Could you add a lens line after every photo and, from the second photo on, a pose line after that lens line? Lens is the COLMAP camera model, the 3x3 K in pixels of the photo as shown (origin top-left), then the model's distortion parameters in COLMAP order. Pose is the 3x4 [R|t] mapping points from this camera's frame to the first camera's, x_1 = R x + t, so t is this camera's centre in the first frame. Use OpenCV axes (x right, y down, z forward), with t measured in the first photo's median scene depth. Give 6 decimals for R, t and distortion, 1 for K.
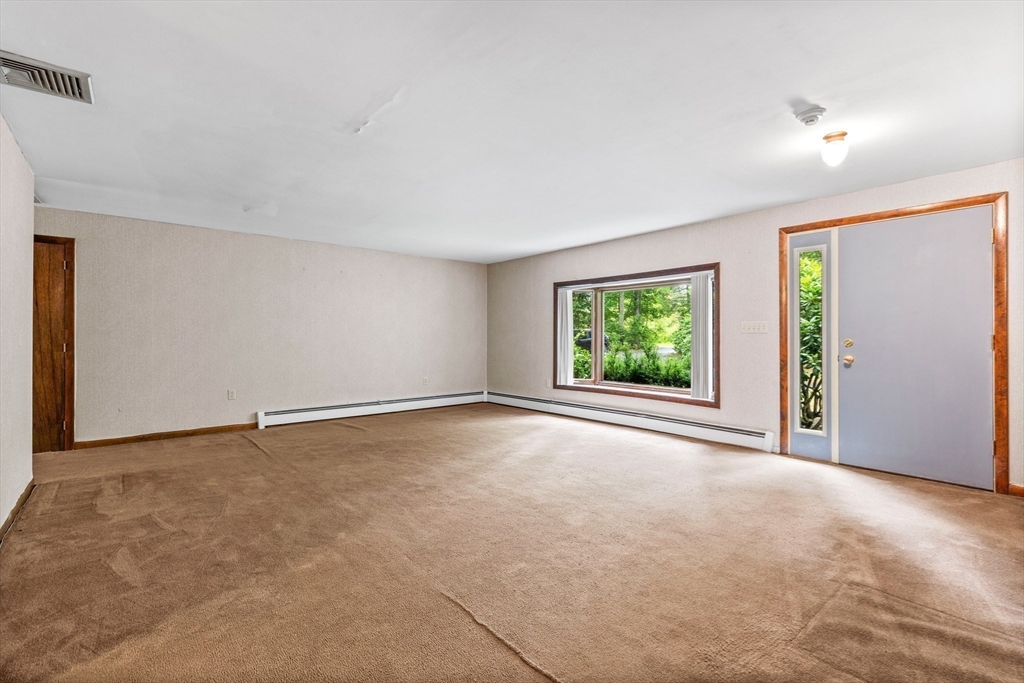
lens RADIAL K [[458.9, 0, 518.6], [0, 458.9, 340.8], [0, 0, 1]] dist [0.004599, 0.000097]
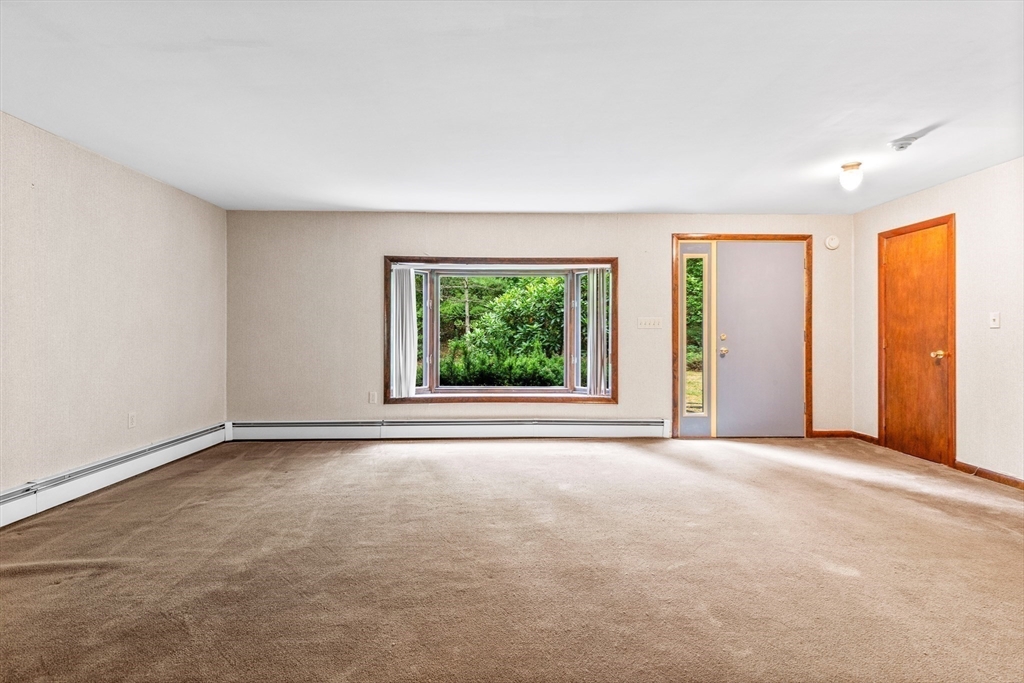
lens RADIAL K [[458.9, 0, 512.6], [0, 458.9, 333.6], [0, 0, 1]] dist [0.004599, 0.000097]
pose [[0.635392, -0.002199, 0.772187, -0.395333], [0.005143, 0.999986, -0.001384, -0.003754], [-0.772173, 0.004851, 0.635394, 0.446876]]
